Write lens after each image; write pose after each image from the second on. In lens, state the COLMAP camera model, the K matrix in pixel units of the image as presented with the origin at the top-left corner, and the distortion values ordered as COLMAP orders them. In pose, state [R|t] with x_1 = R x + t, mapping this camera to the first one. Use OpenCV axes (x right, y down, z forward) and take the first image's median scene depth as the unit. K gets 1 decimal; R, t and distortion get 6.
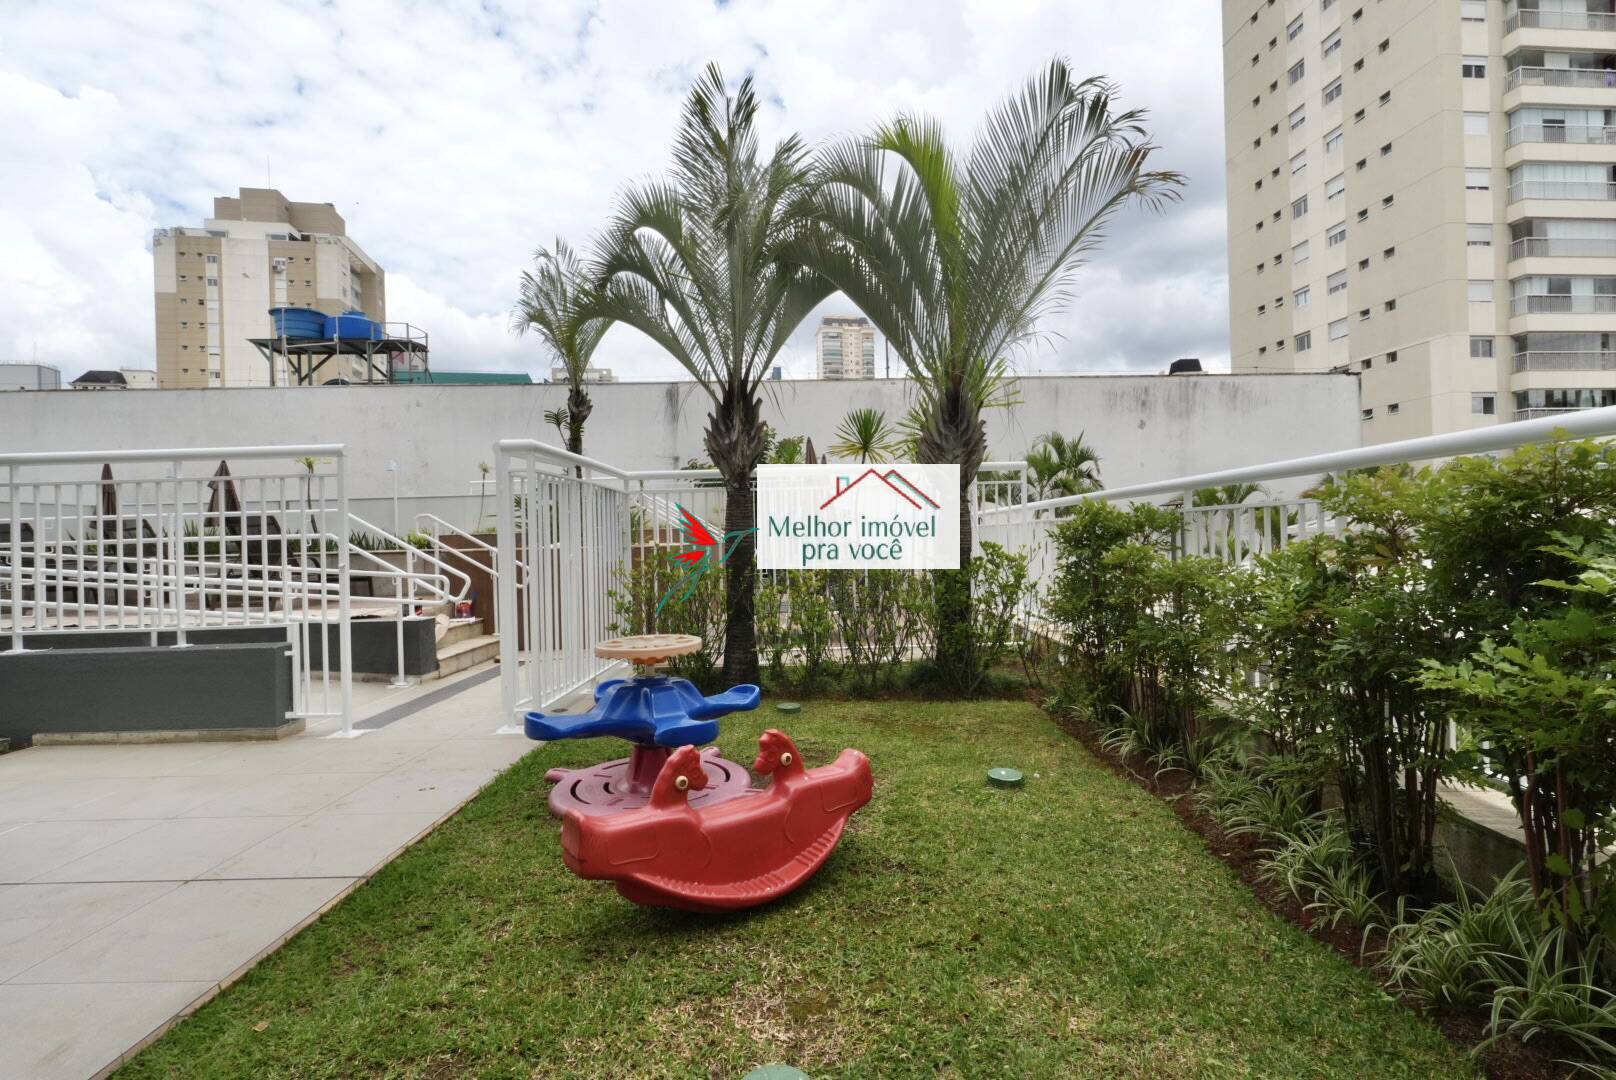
lens RADIAL K [[737.0, 0, 809.7], [0, 737.0, 539.8], [0, 0, 1]] dist [-0.000957, 0.000380]
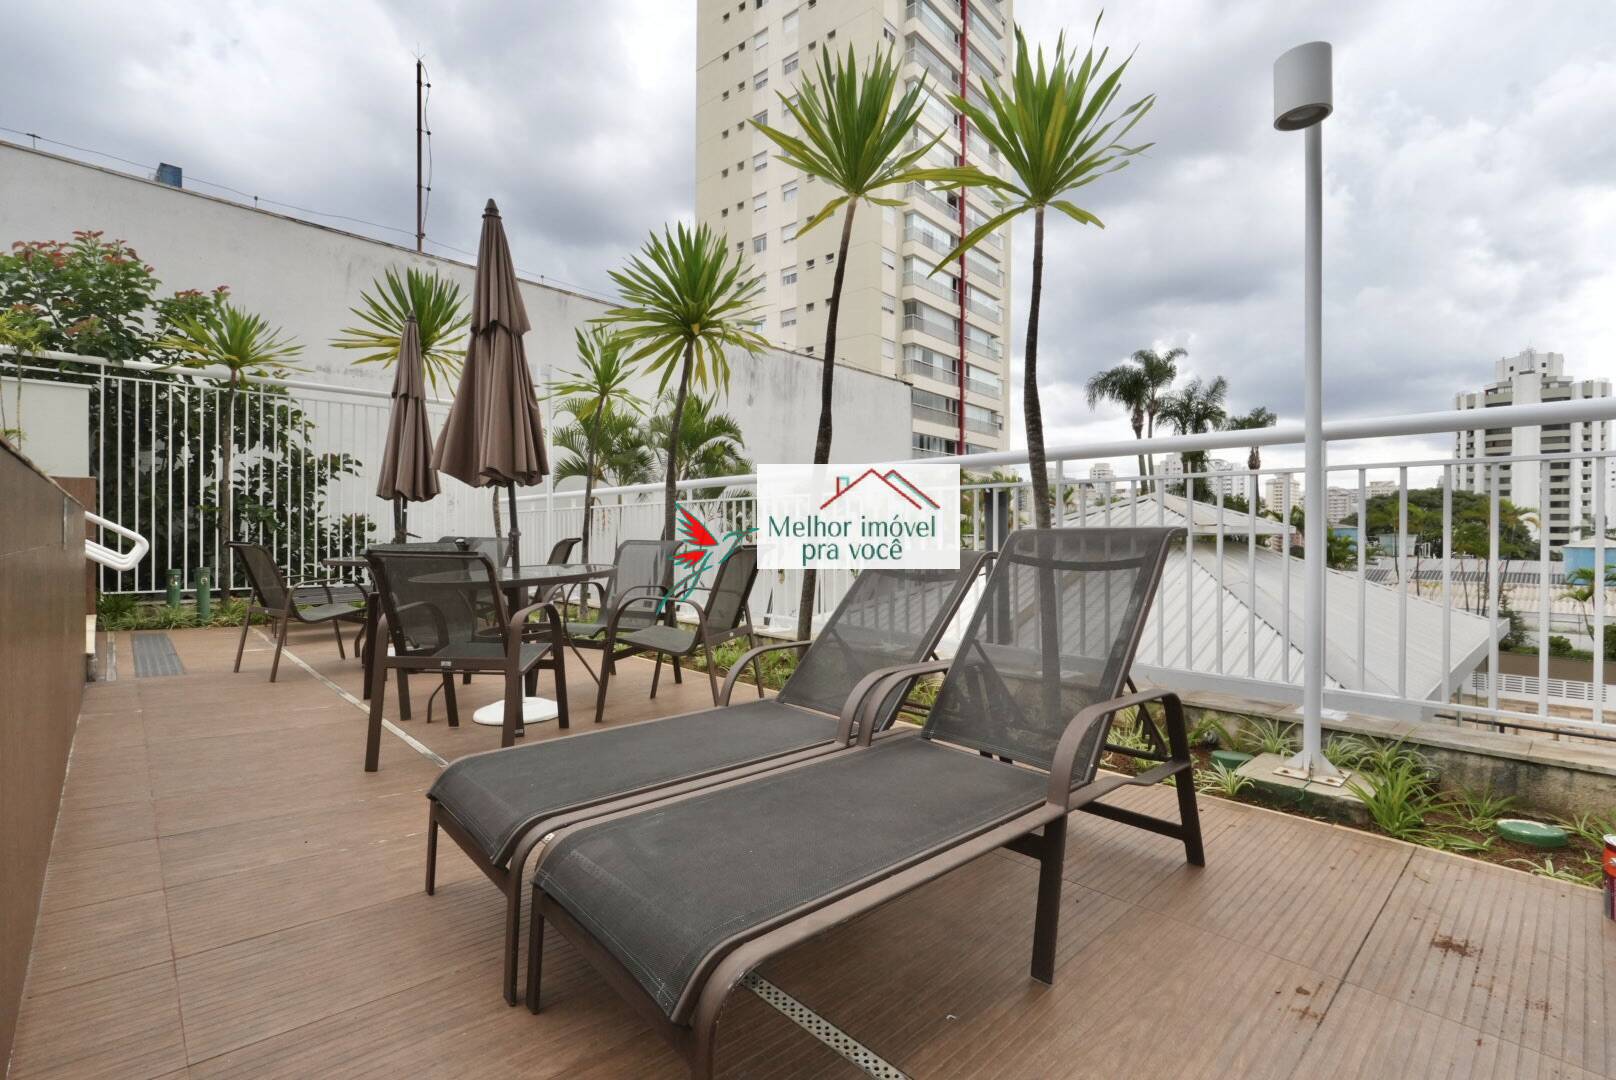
lens RADIAL K [[737.0, 0, 812.7], [0, 737.0, 538.2], [0, 0, 1]] dist [-0.000957, 0.000380]
pose [[0.720661, 0.026208, 0.692792, -0.035265], [-0.021089, 0.999651, -0.015879, 0.005026], [-0.692966, -0.003167, 0.720963, 0.189080]]
